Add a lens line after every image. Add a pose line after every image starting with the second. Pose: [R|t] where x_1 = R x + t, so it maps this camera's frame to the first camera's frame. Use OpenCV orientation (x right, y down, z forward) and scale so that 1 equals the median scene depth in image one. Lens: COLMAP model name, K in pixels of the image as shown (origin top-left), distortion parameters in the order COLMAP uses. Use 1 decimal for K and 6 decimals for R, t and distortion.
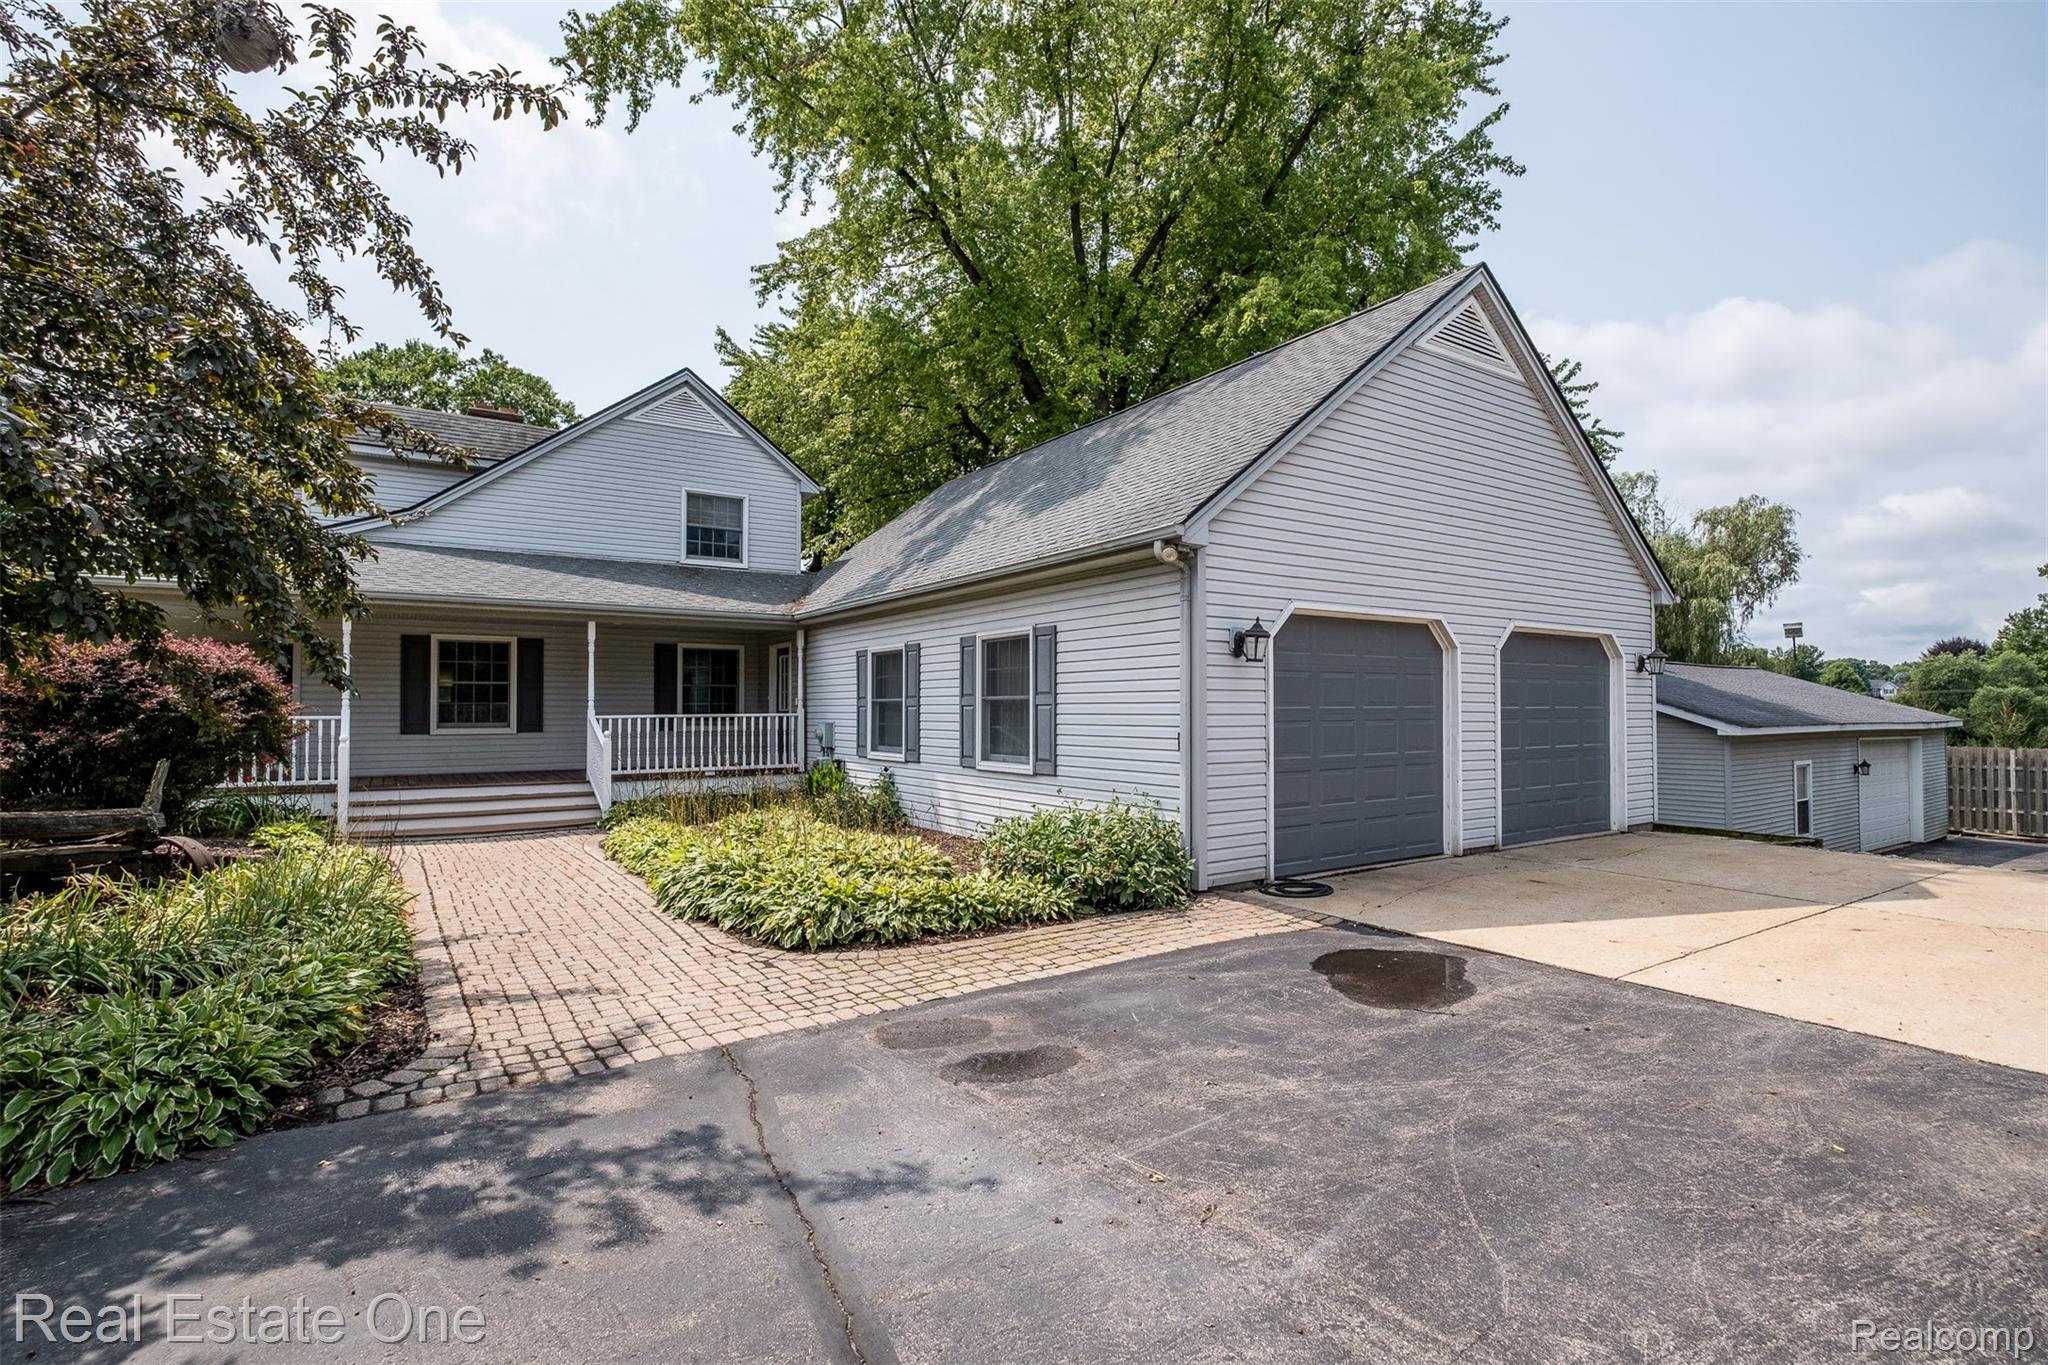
lens RADIAL K [[958.5, 0, 1015.5], [0, 958.5, 681.0], [0, 0, 1]] dist [-0.007219, -0.001179]
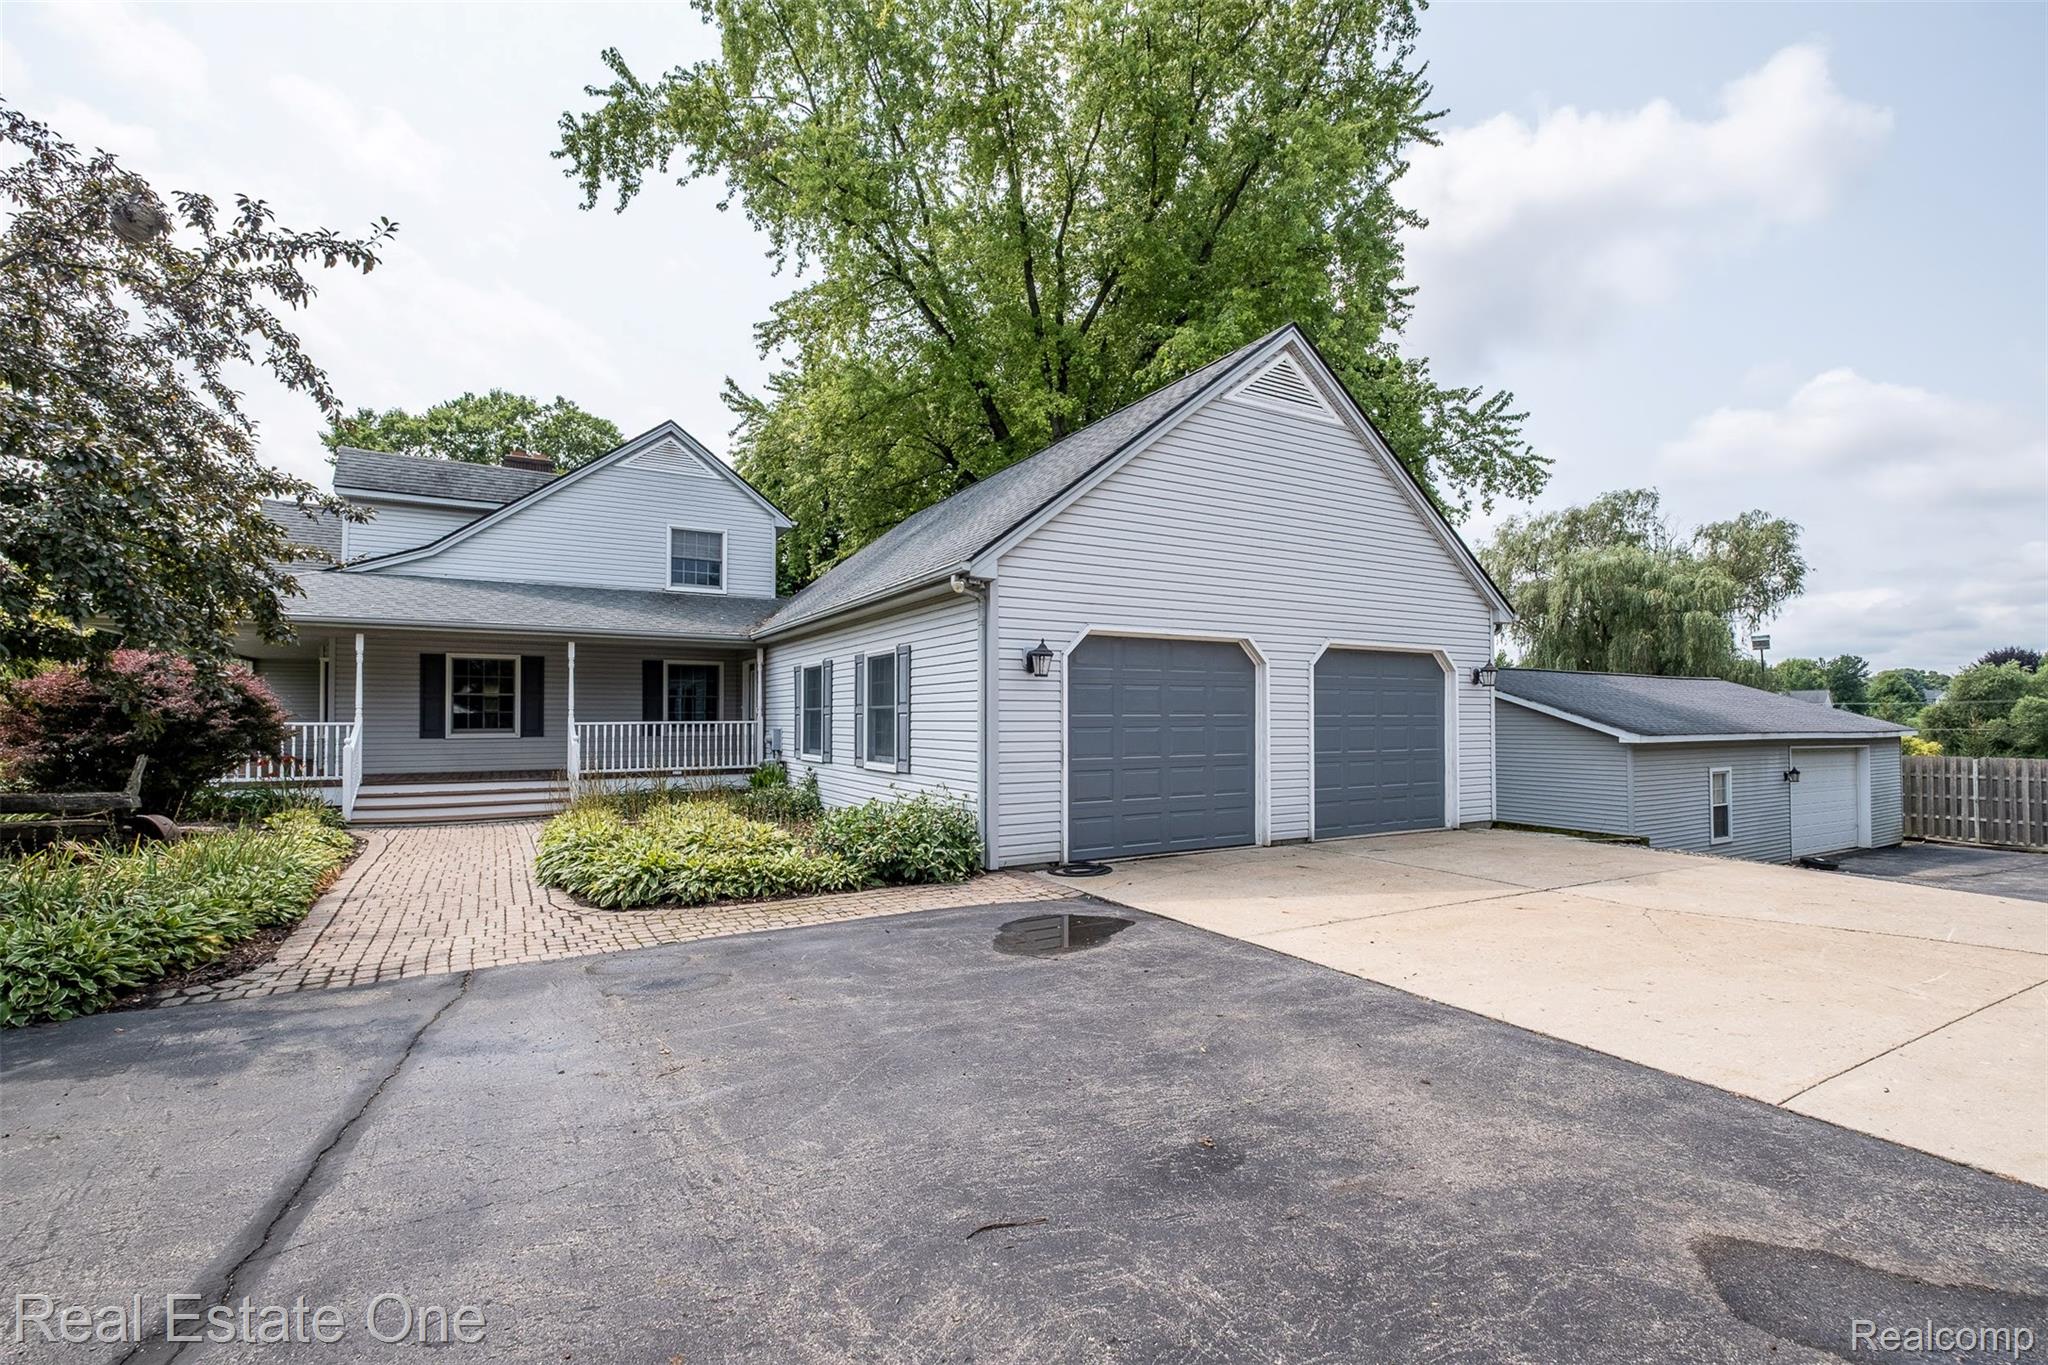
lens RADIAL K [[900.7, 0, 1016.4], [0, 900.7, 693.4], [0, 0, 1]] dist [0.002640, -0.004068]
pose [[0.997995, -0.000712, -0.063293, 0.217866], [0.000811, 0.999998, 0.001532, -0.000840], [0.063292, -0.001580, 0.997994, -0.081629]]
